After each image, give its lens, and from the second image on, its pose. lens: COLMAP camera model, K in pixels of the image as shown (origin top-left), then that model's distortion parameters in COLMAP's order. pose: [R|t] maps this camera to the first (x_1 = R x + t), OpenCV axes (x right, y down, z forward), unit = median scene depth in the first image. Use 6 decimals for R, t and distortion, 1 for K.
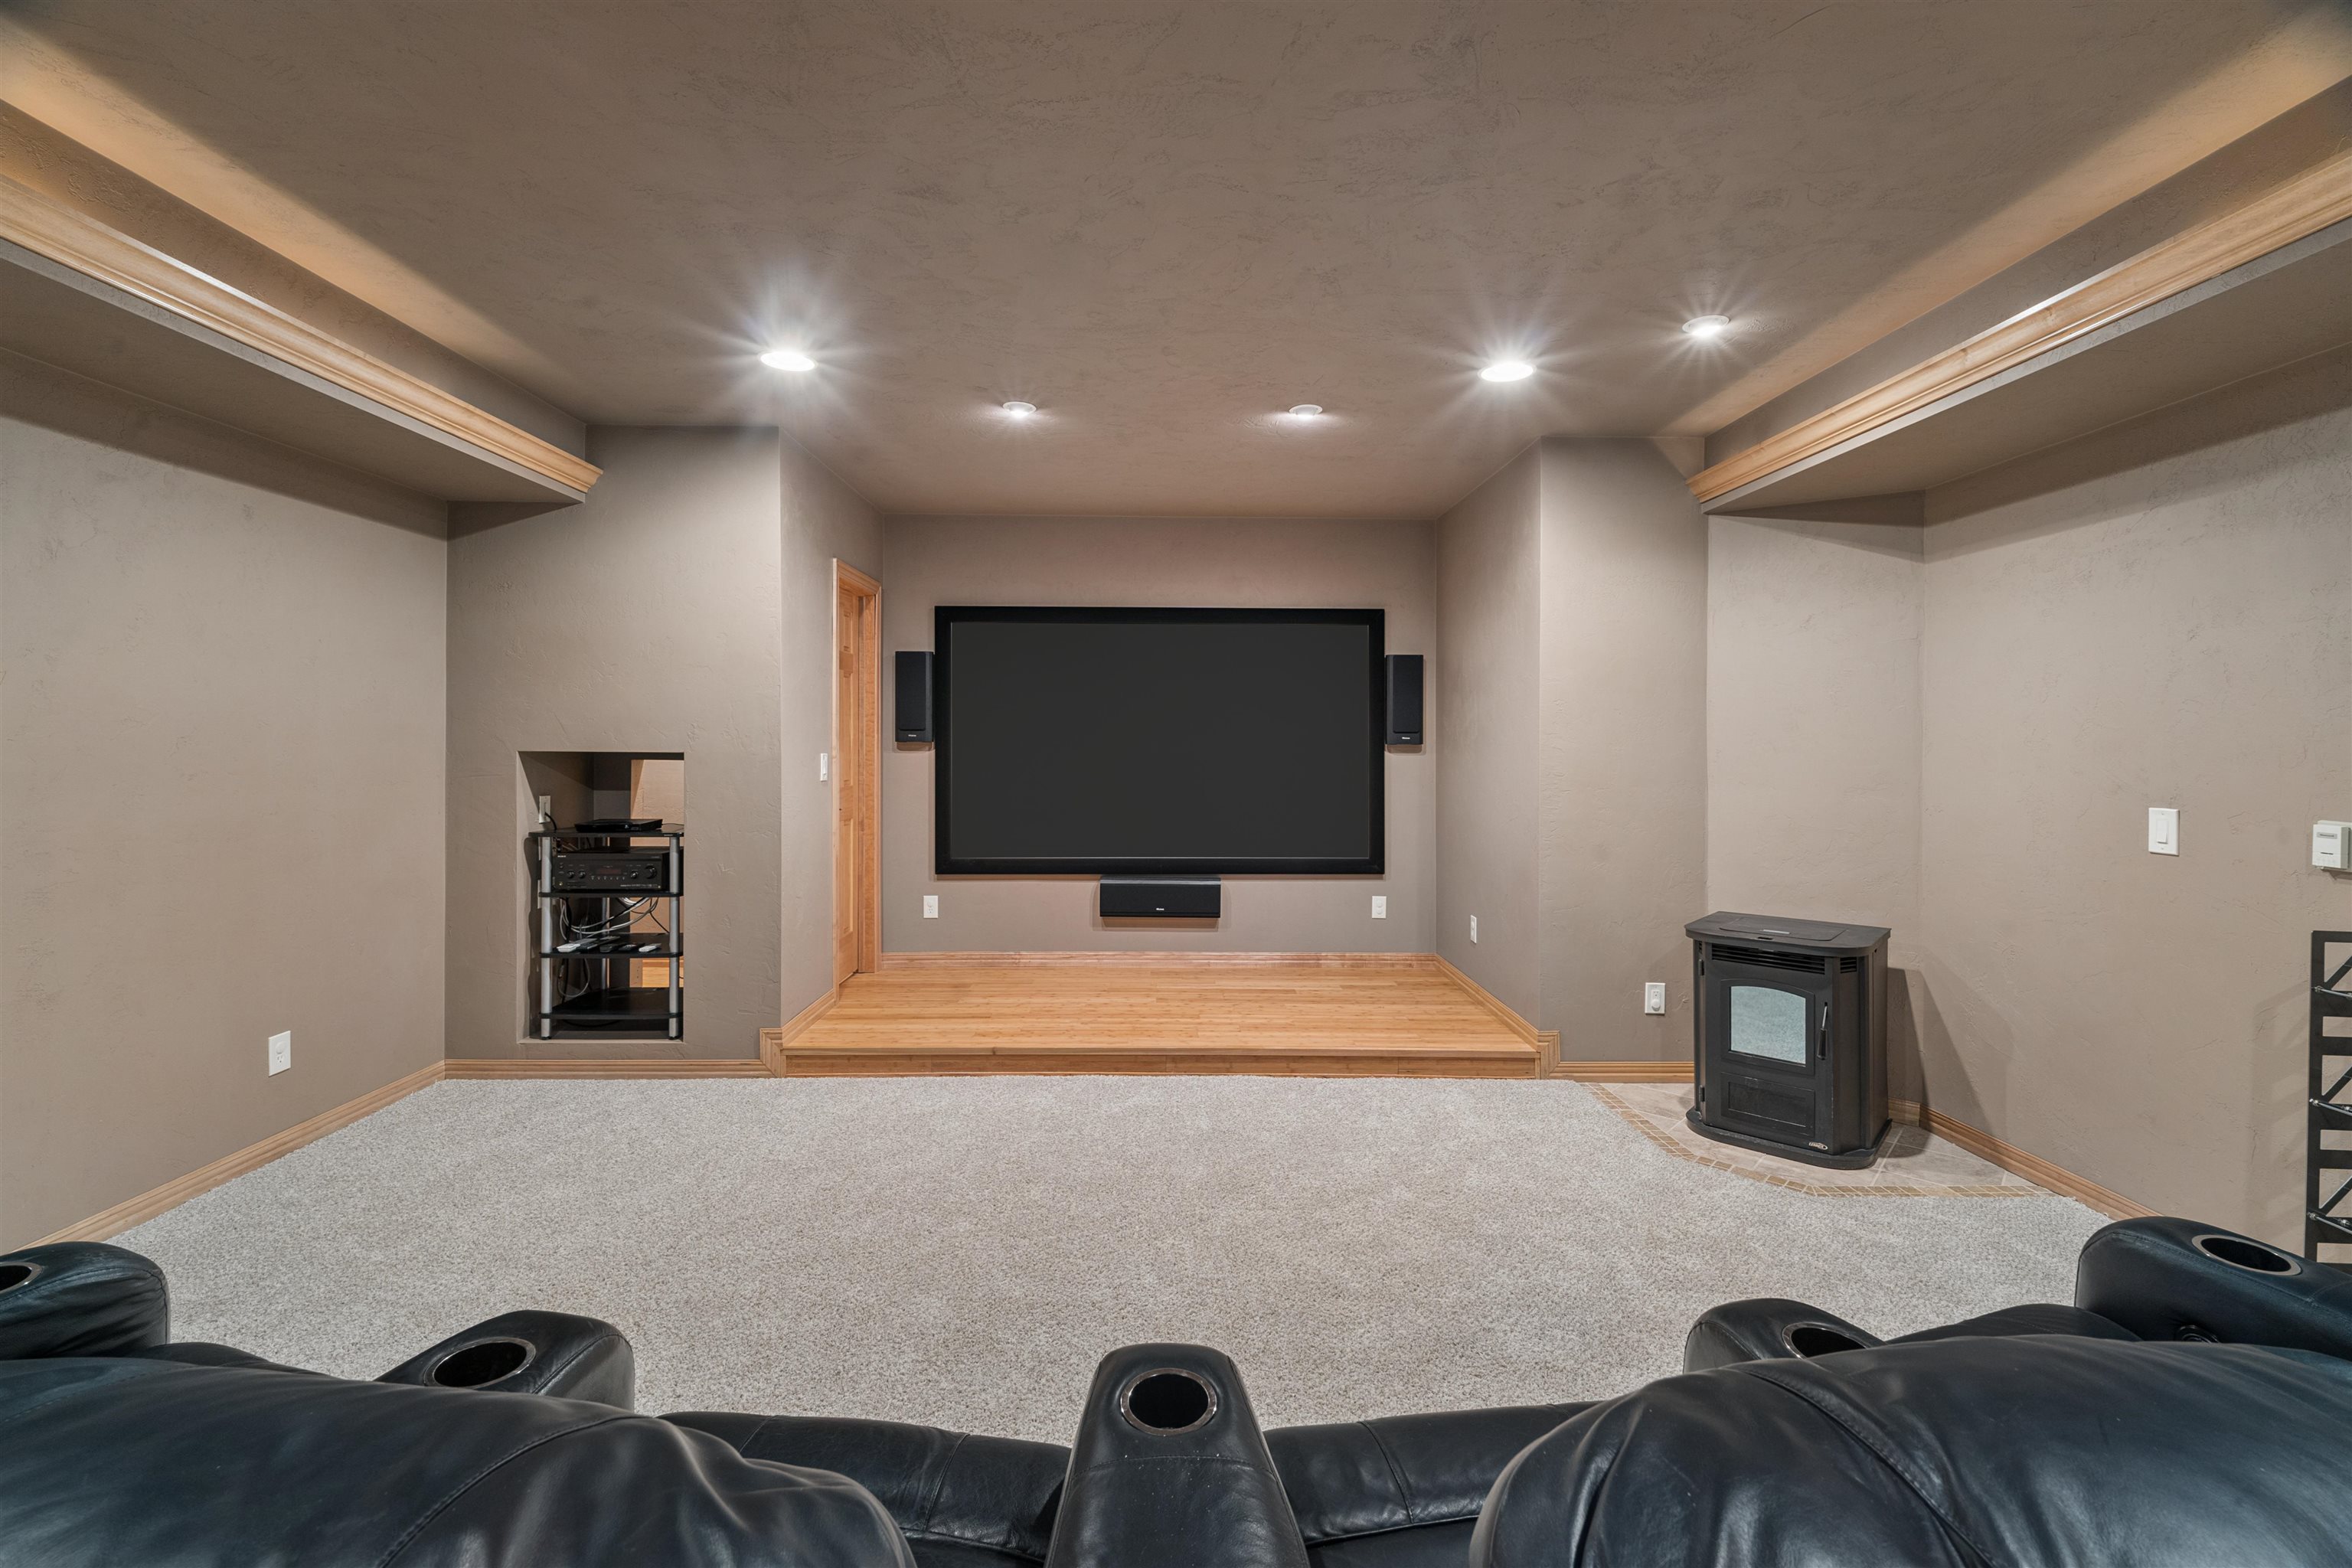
lens RADIAL K [[1024.1, 0, 1183.5], [0, 1024.1, 742.0], [0, 0, 1]] dist [0.000349, 0.000063]
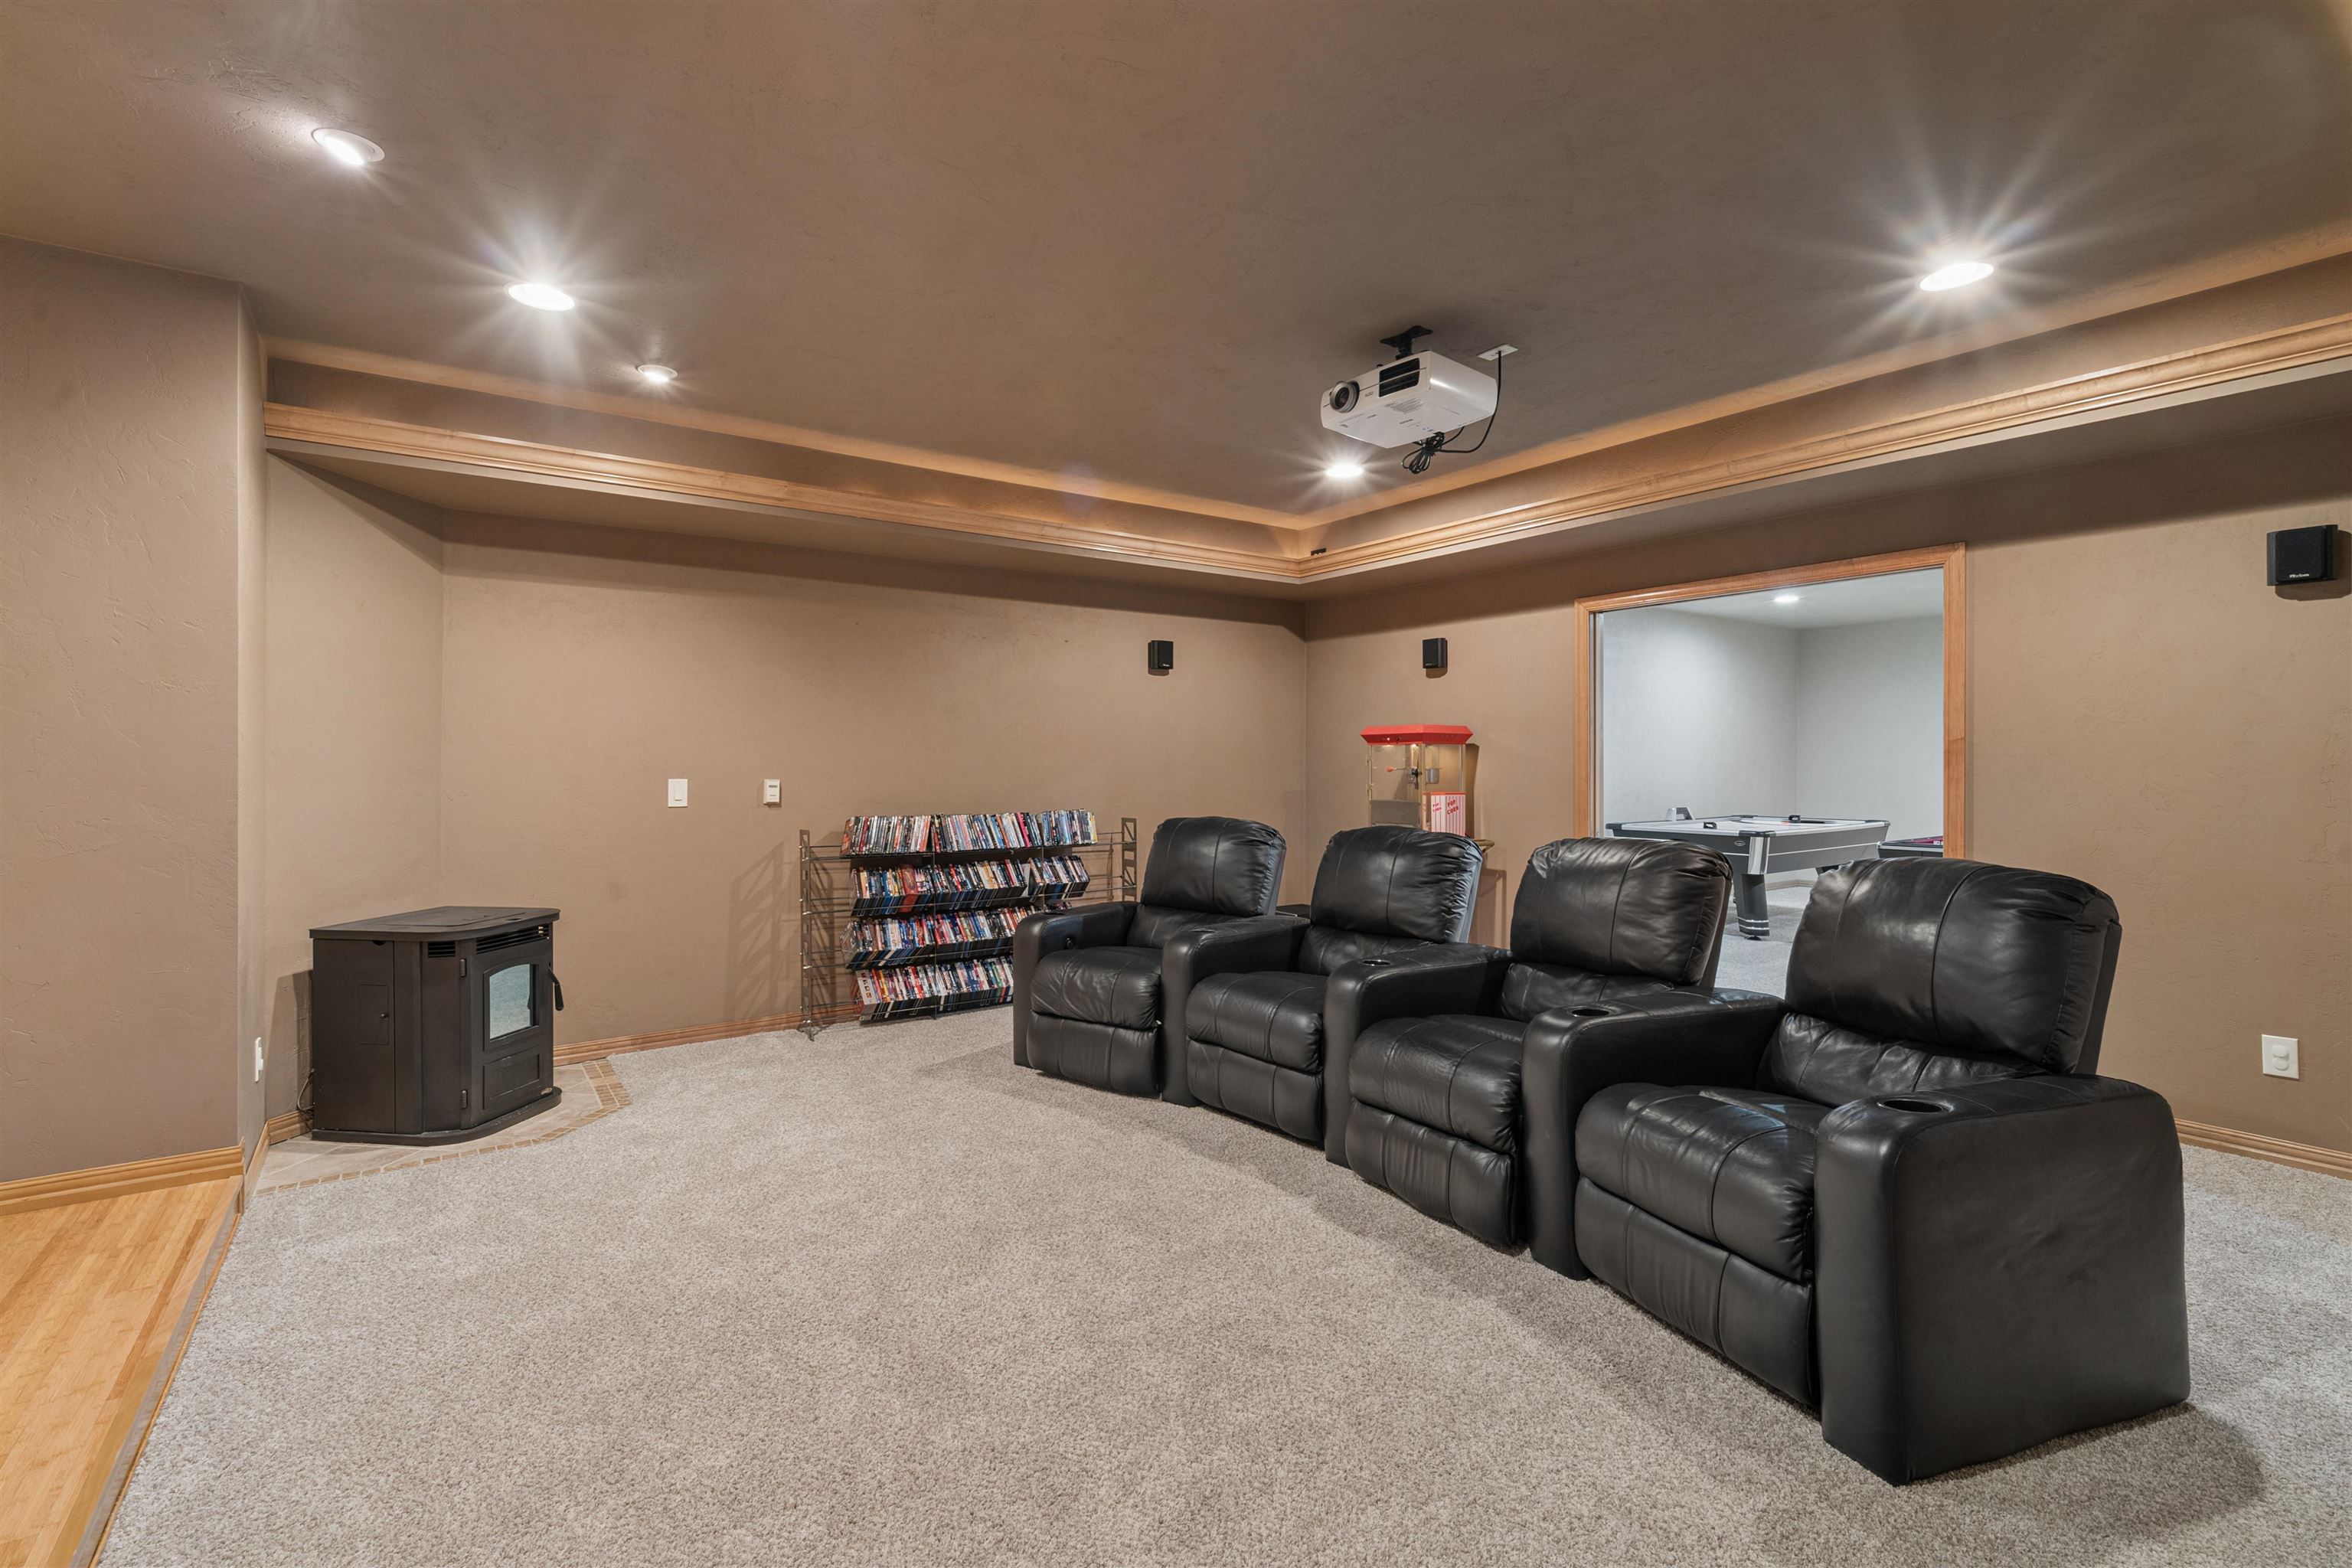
lens RADIAL K [[1024.1, 0, 1183.5], [0, 1024.1, 742.0], [0, 0, 1]] dist [0.000349, 0.000063]
pose [[-0.553258, 0.004168, 0.832999, -0.643613], [-0.005953, 0.999942, -0.008957, 0.011917], [-0.832989, -0.009914, -0.553201, 0.935365]]
